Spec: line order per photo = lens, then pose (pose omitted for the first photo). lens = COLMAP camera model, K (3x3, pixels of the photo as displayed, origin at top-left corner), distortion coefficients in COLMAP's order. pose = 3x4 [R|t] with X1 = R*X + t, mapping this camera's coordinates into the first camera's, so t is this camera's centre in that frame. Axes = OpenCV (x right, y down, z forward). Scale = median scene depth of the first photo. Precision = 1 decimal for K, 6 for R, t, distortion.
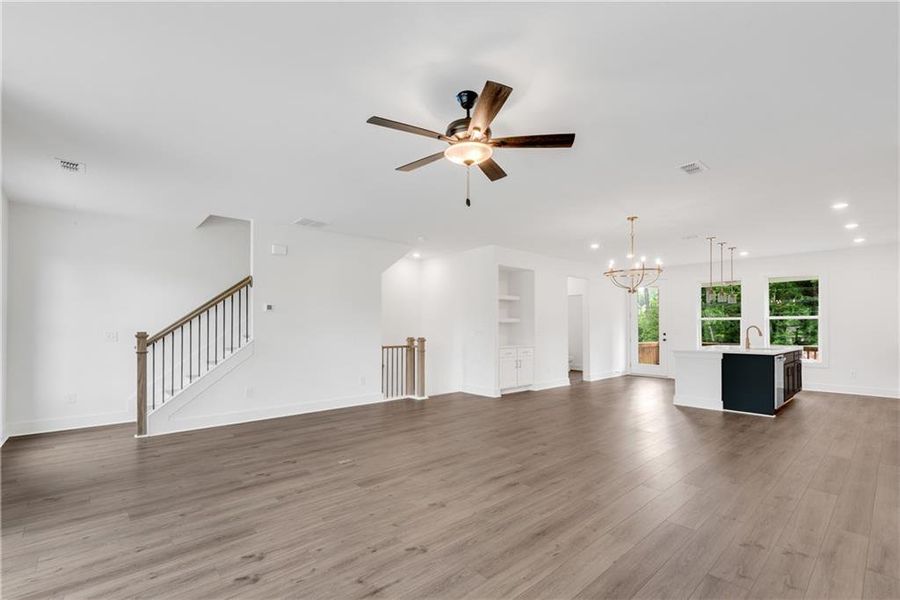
lens RADIAL K [[363.5, 0, 450.2], [0, 363.5, 317.8], [0, 0, 1]] dist [0.000015, 0.000002]
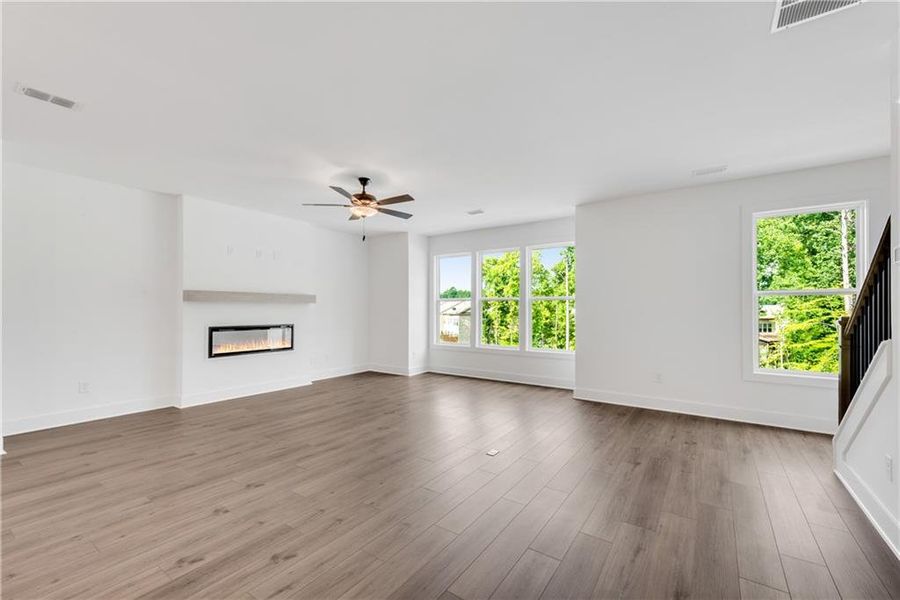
lens RADIAL K [[363.5, 0, 450.2], [0, 363.5, 317.8], [0, 0, 1]] dist [0.000015, 0.000002]
pose [[-0.971569, 0.002260, -0.236746, 0.045408], [0.003763, 0.999976, -0.005896, 0.057620], [0.236727, -0.006619, -0.971554, 2.092611]]
